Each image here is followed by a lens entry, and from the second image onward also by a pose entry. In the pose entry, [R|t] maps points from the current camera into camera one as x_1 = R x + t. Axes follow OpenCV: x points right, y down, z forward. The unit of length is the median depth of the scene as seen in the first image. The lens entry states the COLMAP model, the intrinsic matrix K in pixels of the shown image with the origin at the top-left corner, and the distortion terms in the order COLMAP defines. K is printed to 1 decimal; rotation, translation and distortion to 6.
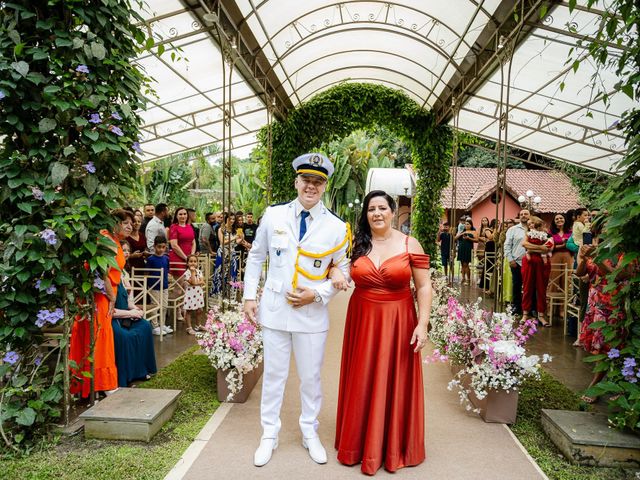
lens RADIAL K [[422.2, 0, 318.7], [0, 422.2, 240.2], [0, 0, 1]] dist [-0.063036, 0.034796]
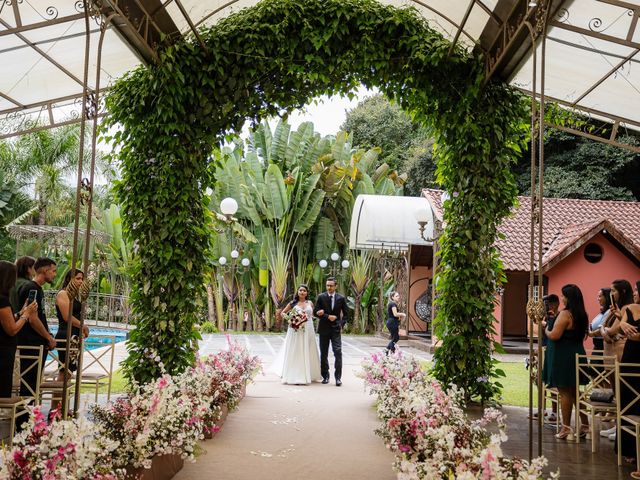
lens RADIAL K [[767.2, 0, 307.7], [0, 767.2, 230.3], [0, 0, 1]] dist [0.067312, 0.000000]
pose [[0.998390, 0.020335, 0.052945, 0.047996], [-0.013529, 0.991955, -0.125864, 0.000272], [-0.055078, 0.124945, 0.990634, 0.213890]]
